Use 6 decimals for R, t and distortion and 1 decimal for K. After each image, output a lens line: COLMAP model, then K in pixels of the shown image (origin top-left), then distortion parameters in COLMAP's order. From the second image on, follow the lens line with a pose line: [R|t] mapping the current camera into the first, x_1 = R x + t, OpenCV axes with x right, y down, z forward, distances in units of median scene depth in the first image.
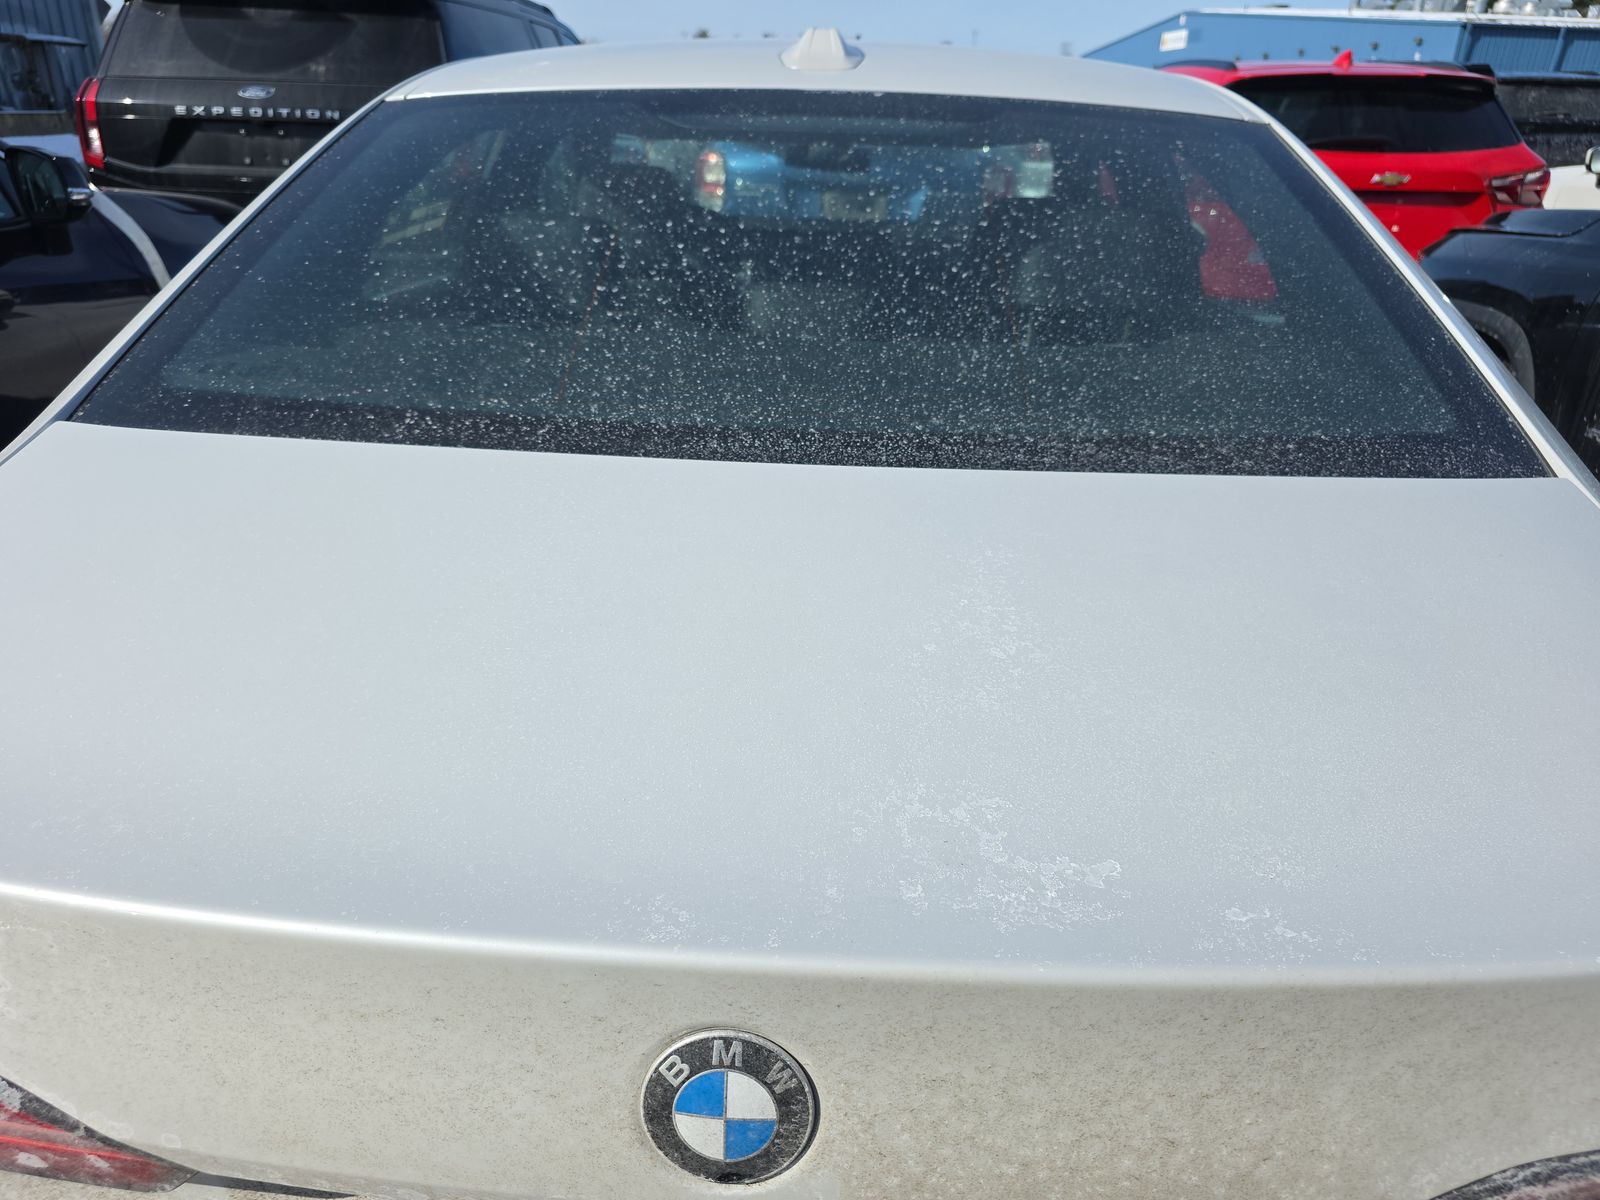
lens RADIAL K [[1086.6, 0, 798.2], [0, 1086.6, 611.9], [0, 0, 1]] dist [0.059964, -0.057601]
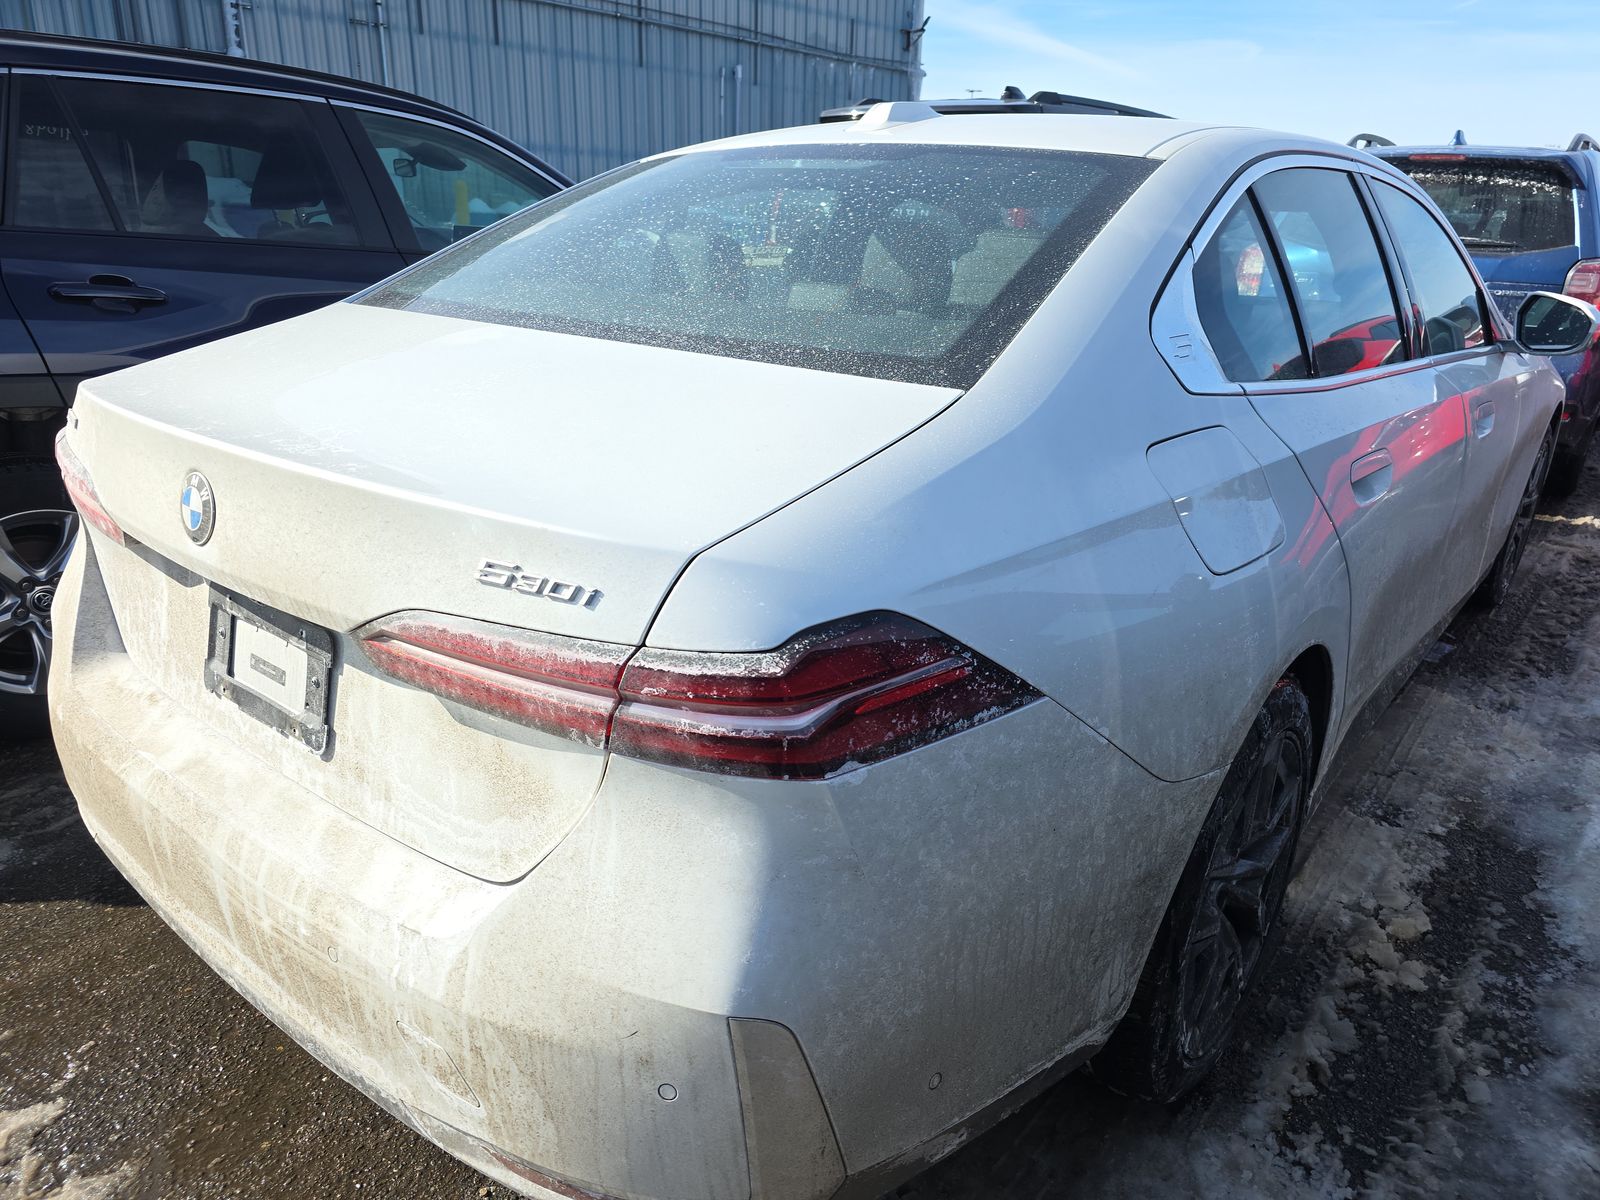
lens RADIAL K [[1086.6, 0, 798.2], [0, 1086.6, 611.9], [0, 0, 1]] dist [0.059964, -0.057601]
pose [[0.805694, 0.201105, -0.557149, 2.371843], [-0.250703, 0.967975, -0.013147, 0.368765], [0.536662, 0.150271, 0.830309, -0.273880]]
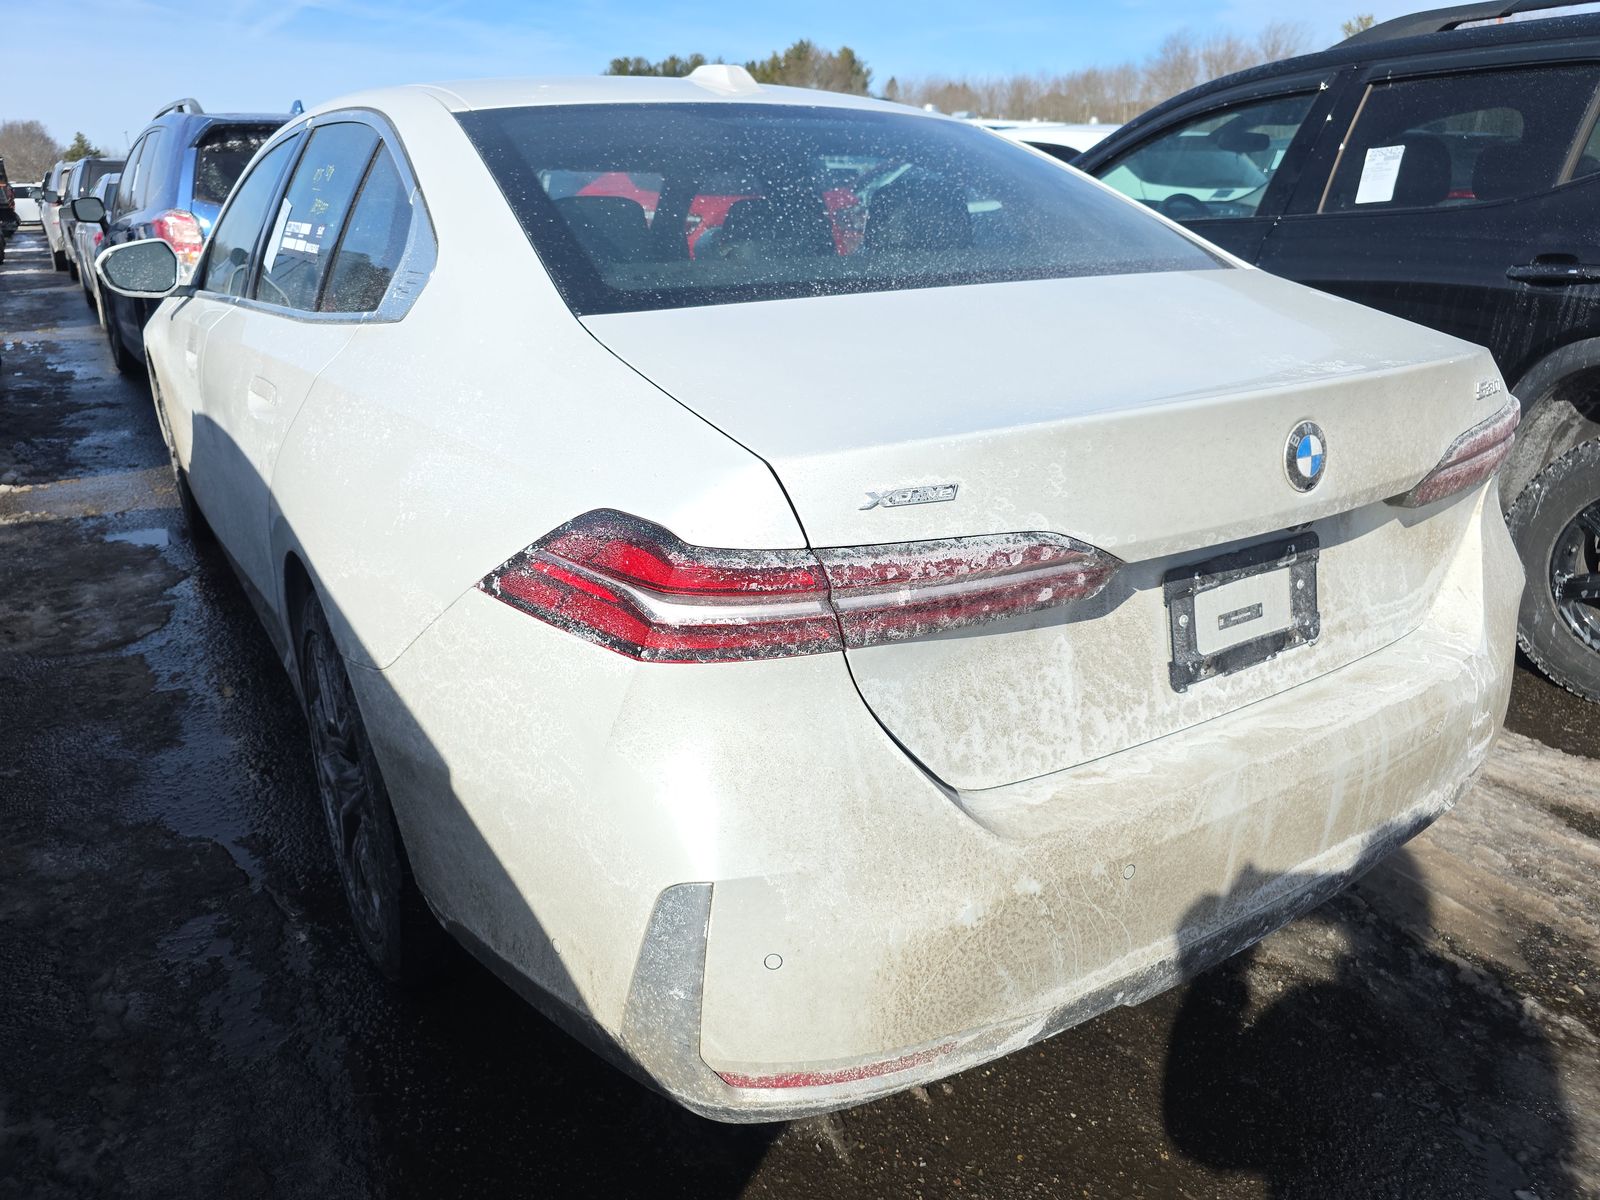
lens RADIAL K [[1073.0, 0, 800.1], [0, 1073.0, 585.9], [0, 0, 1]] dist [0.079779, -0.126495]
pose [[0.811092, -0.228954, 0.538247, -2.369435], [0.267821, 0.963448, 0.006238, 0.408003], [-0.520001, 0.139094, 0.842764, -0.438921]]
